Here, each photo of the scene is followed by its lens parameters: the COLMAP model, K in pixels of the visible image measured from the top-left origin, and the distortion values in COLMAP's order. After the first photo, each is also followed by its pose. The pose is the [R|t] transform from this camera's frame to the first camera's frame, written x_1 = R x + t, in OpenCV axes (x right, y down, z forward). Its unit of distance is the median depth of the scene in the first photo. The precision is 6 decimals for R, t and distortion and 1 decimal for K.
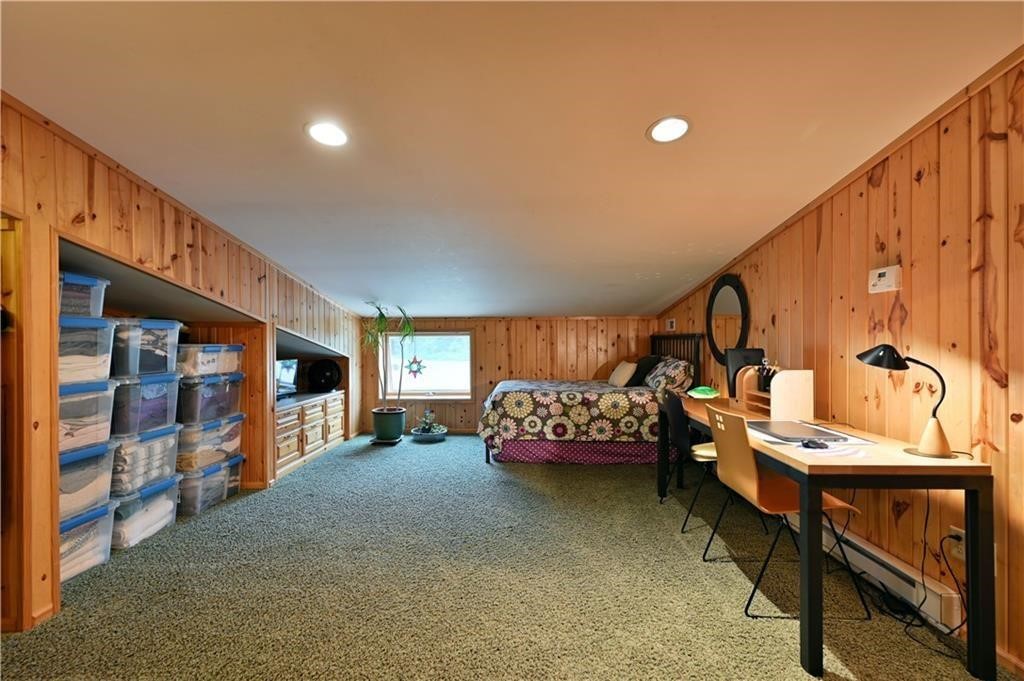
lens RADIAL K [[450.9, 0, 510.5], [0, 450.9, 342.4], [0, 0, 1]] dist [0.002516, -0.000259]
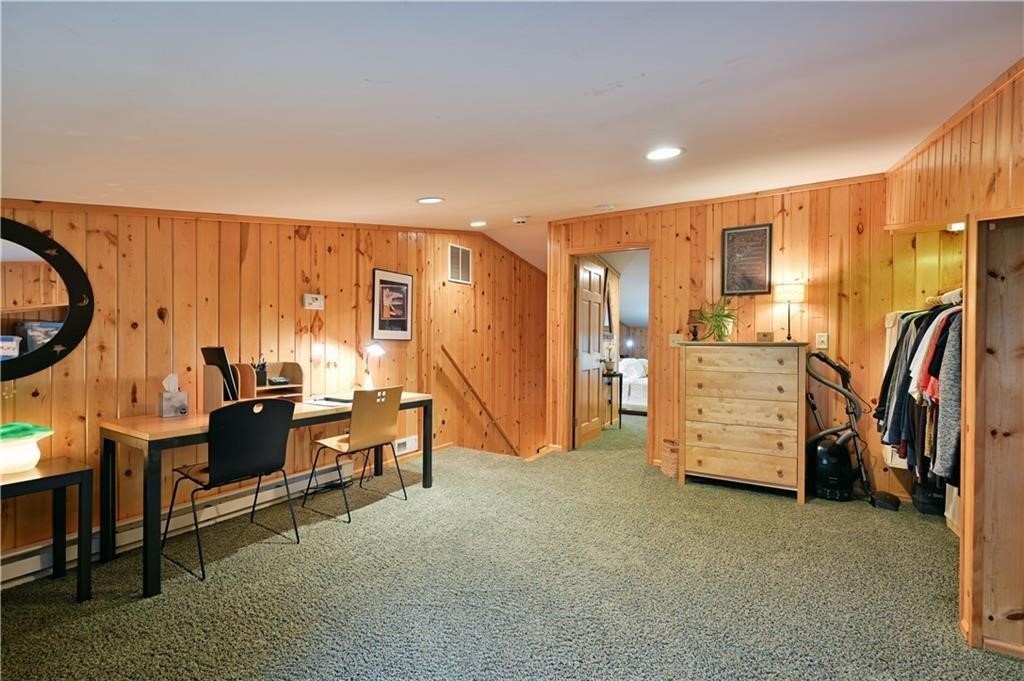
lens RADIAL K [[450.9, 0, 511.7], [0, 450.9, 341.1], [0, 0, 1]] dist [0.002516, -0.000259]
pose [[-0.863207, 0.000429, 0.504850, -0.623566], [0.003535, 0.999980, 0.005195, -0.002837], [-0.504838, 0.006269, -0.863192, 2.089004]]
